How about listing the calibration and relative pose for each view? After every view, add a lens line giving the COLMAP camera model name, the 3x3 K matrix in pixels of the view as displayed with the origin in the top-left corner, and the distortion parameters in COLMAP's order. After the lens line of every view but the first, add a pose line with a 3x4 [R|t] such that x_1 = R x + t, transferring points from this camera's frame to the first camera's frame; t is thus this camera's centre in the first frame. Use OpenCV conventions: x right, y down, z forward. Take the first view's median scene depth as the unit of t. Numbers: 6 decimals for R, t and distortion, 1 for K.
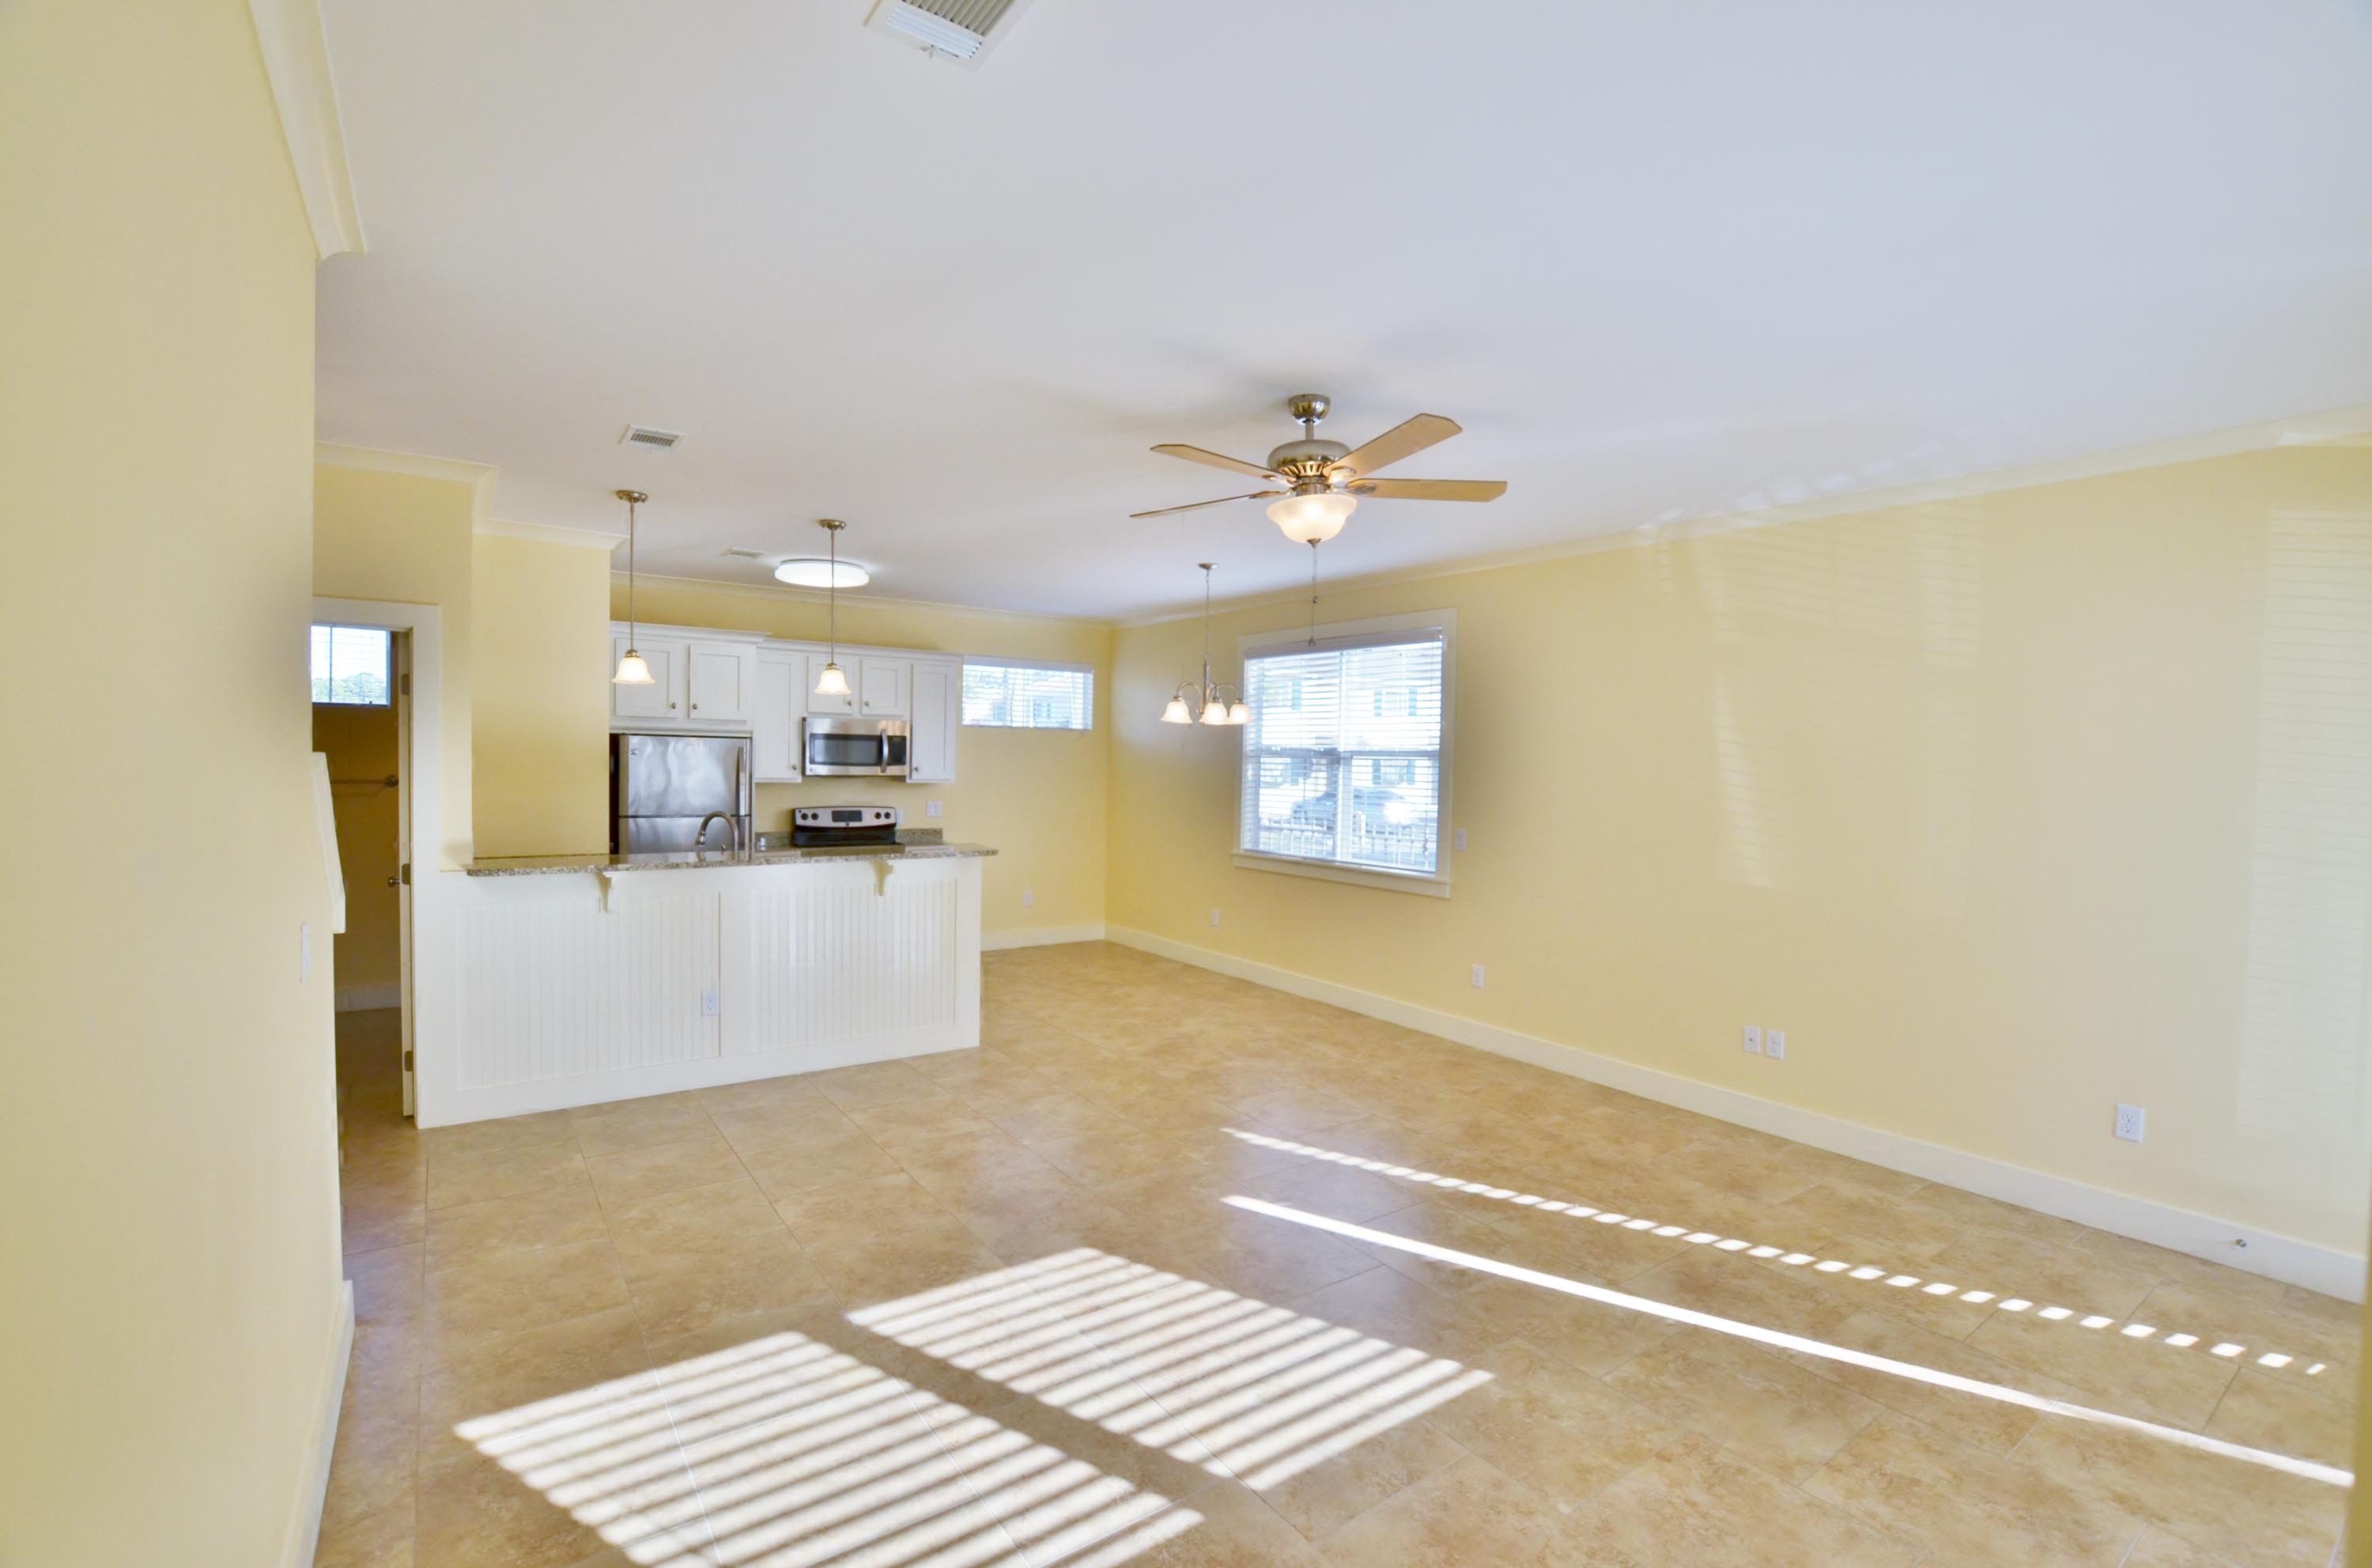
lens RADIAL K [[1128.1, 0, 1193.1], [0, 1128.1, 779.2], [0, 0, 1]] dist [-0.003189, -0.000178]
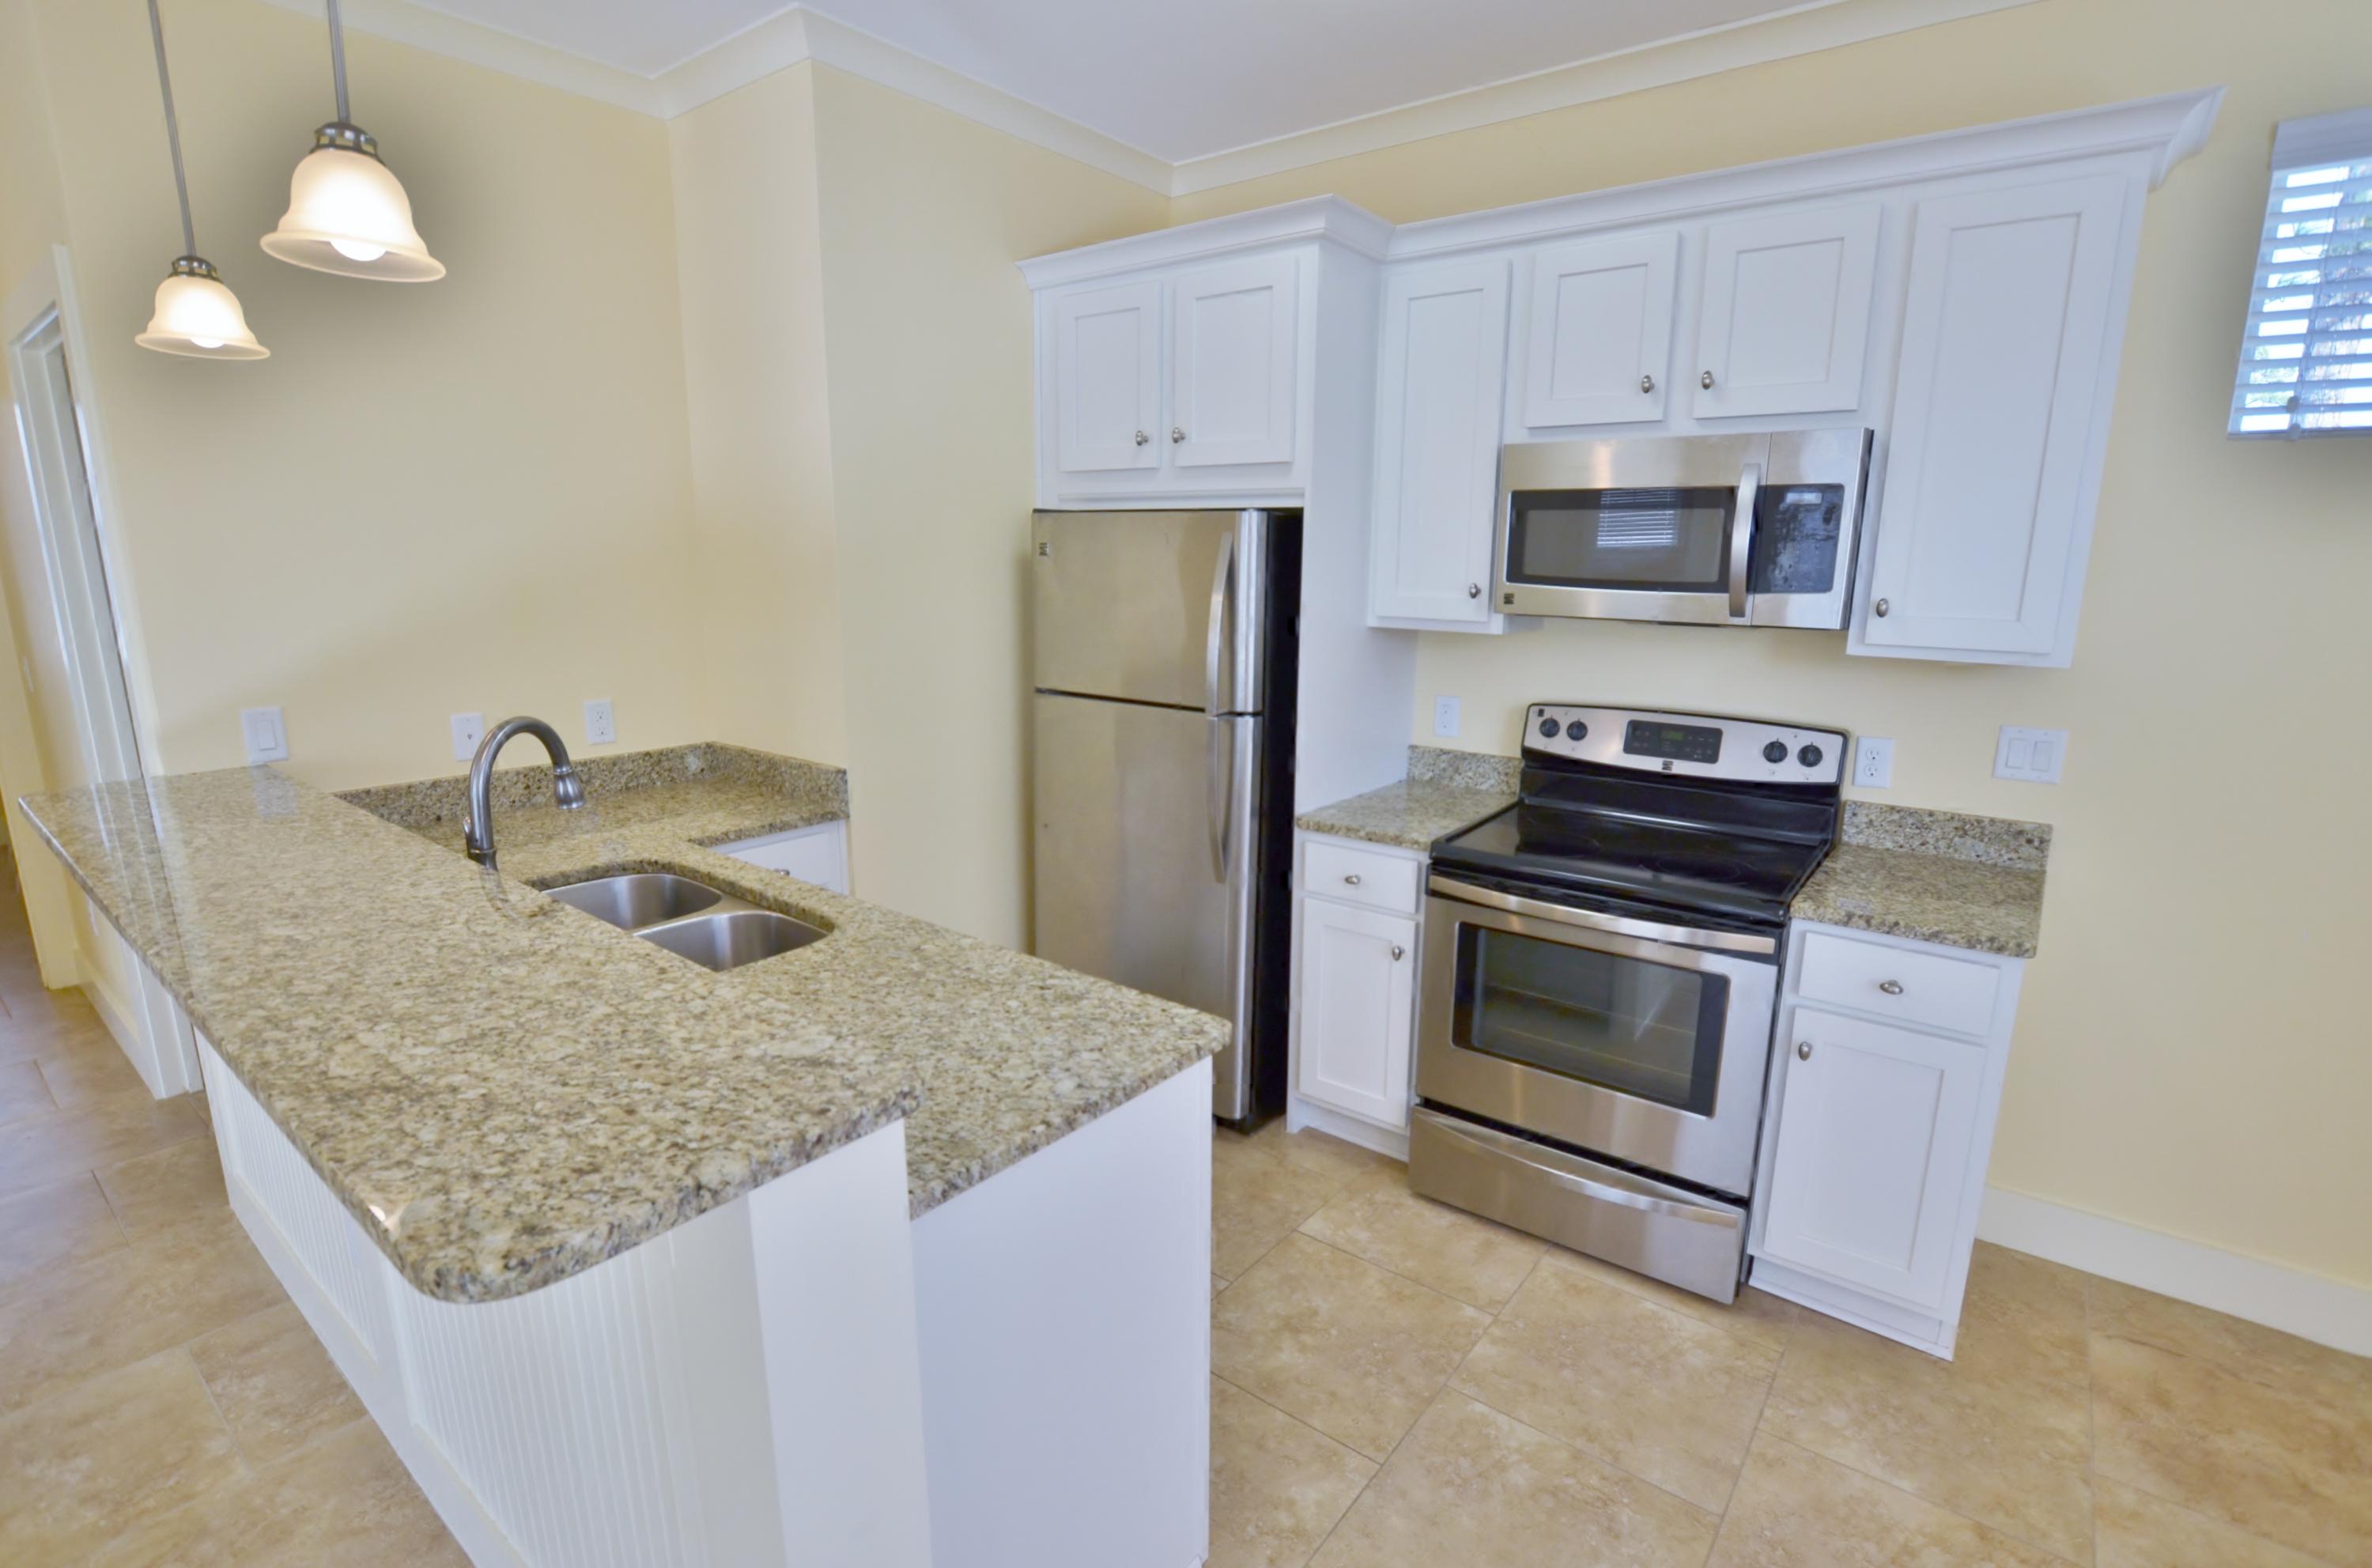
lens RADIAL K [[1128.1, 0, 1191.2], [0, 1128.1, 789.1], [0, 0, 1]] dist [-0.003189, -0.000178]
pose [[0.273160, 0.183819, -0.944243, -0.023875], [-0.024785, 0.982592, 0.184114, -0.011823], [0.961649, -0.026890, 0.272961, 0.769236]]
